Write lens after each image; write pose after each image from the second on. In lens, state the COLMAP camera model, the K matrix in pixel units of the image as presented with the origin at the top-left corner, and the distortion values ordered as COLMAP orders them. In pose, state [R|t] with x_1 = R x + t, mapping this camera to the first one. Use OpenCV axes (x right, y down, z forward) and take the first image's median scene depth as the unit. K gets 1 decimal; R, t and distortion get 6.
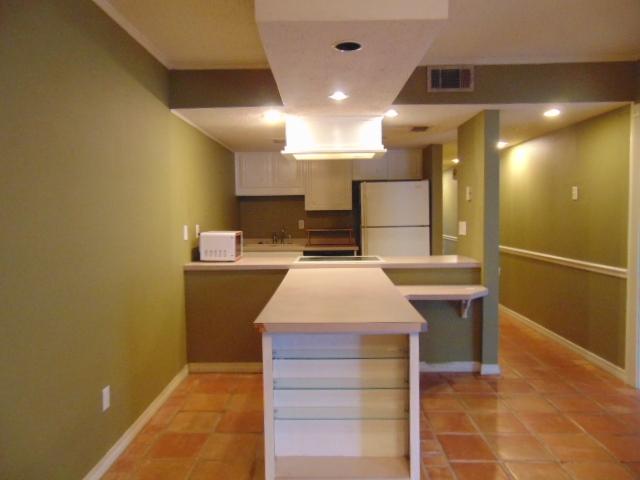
lens RADIAL K [[469.6, 0, 316.9], [0, 469.6, 239.8], [0, 0, 1]] dist [0.004067, 0.000166]
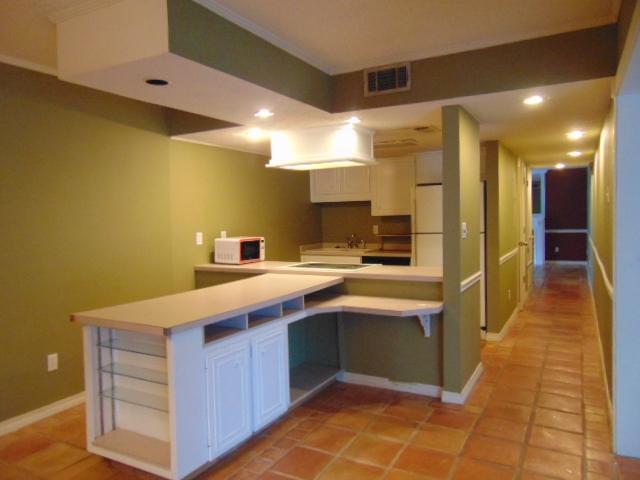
lens RADIAL K [[469.6, 0, 319.4], [0, 469.6, 239.2], [0, 0, 1]] dist [0.004067, 0.000166]
pose [[0.886569, 0.013846, -0.462388, 0.549964], [-0.014722, 0.999890, 0.001715, -0.020916], [0.462361, 0.005287, 0.886676, 0.096175]]
